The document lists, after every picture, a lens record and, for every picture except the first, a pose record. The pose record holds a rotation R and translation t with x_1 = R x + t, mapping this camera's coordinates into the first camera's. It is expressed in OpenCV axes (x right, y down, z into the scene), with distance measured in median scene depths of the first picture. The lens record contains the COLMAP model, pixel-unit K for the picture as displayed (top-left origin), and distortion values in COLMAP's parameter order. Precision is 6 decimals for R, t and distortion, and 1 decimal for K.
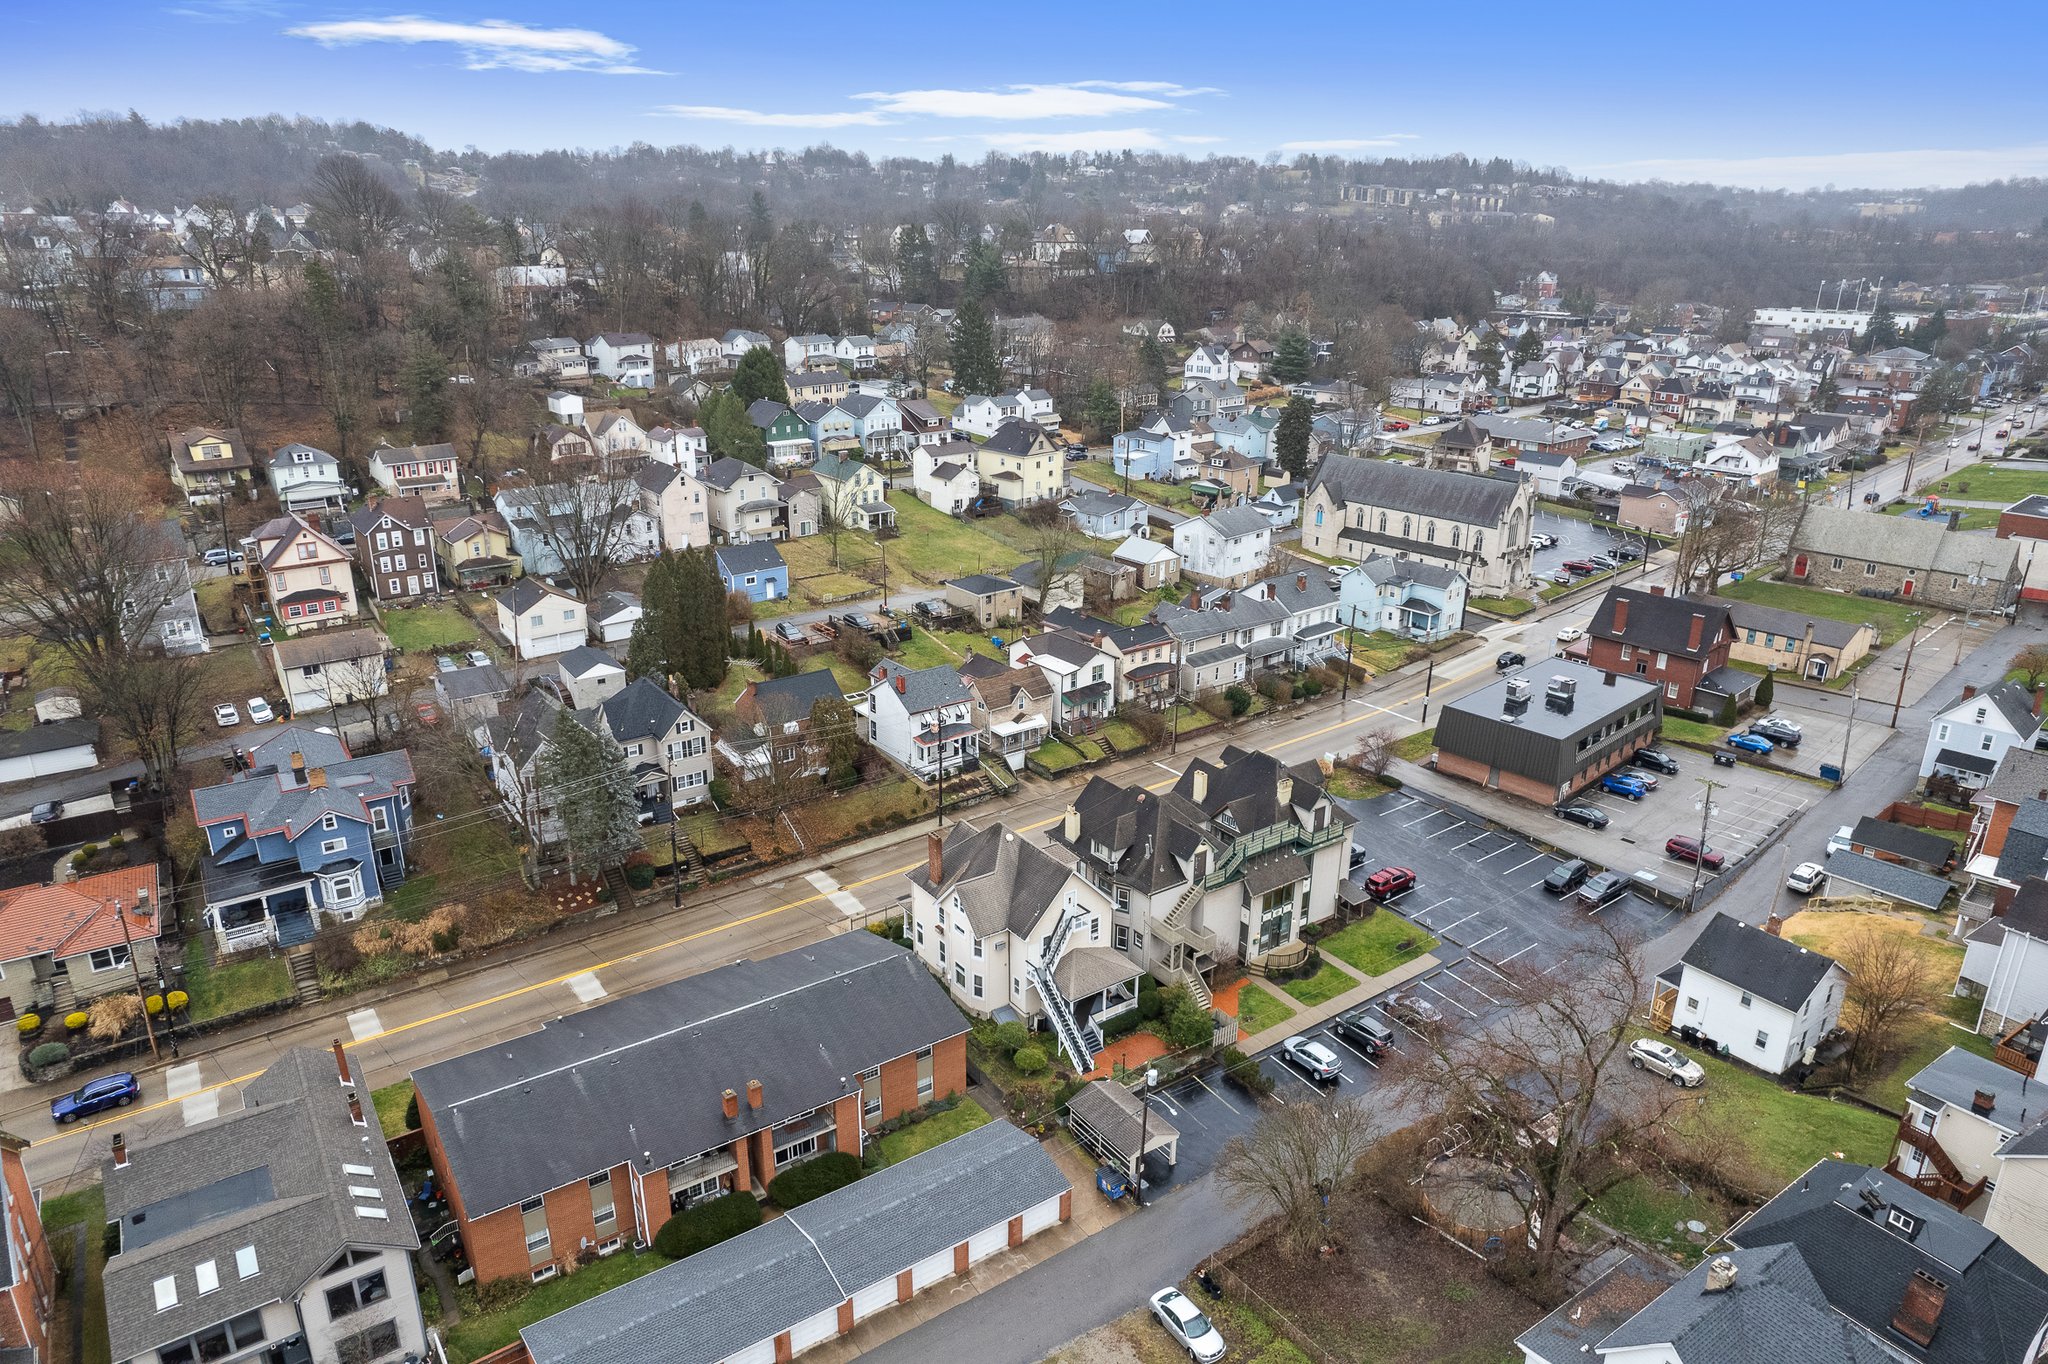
lens RADIAL K [[1340.9, 0, 1030.3], [0, 1340.9, 729.9], [0, 0, 1]] dist [-0.051196, 0.038893]
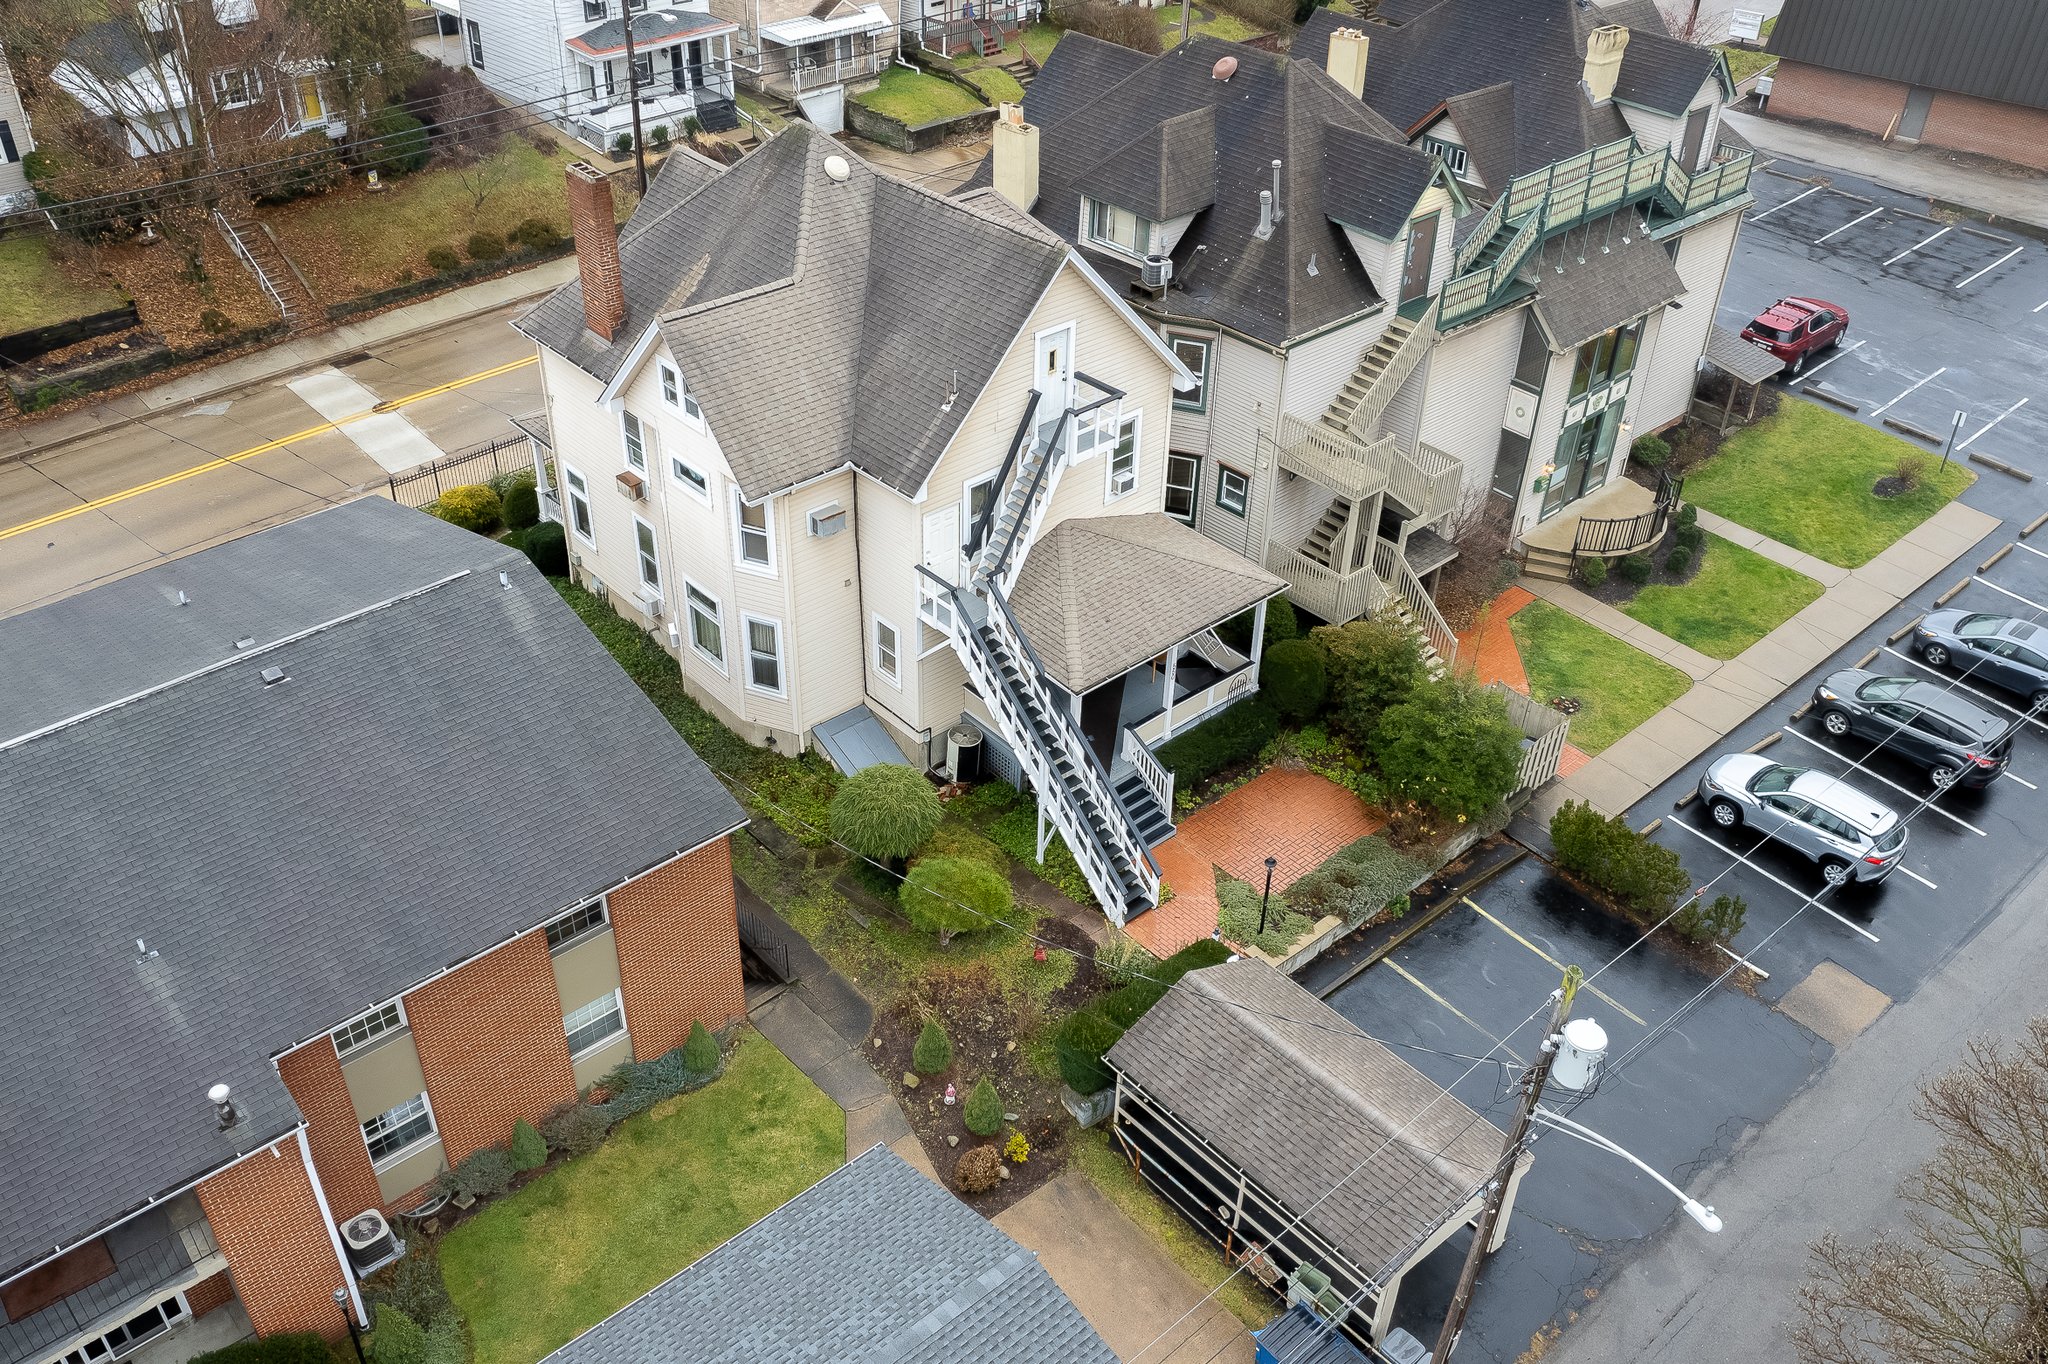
lens RADIAL K [[1690.8, 0, 1015.7], [0, 1690.8, 688.8], [0, 0, 1]] dist [-0.048855, 0.008273]
pose [[0.993122, -0.057445, 0.102025, -0.020388], [0.031877, 0.971112, 0.236484, 0.103694], [-0.112663, -0.231605, 0.966264, 0.587809]]
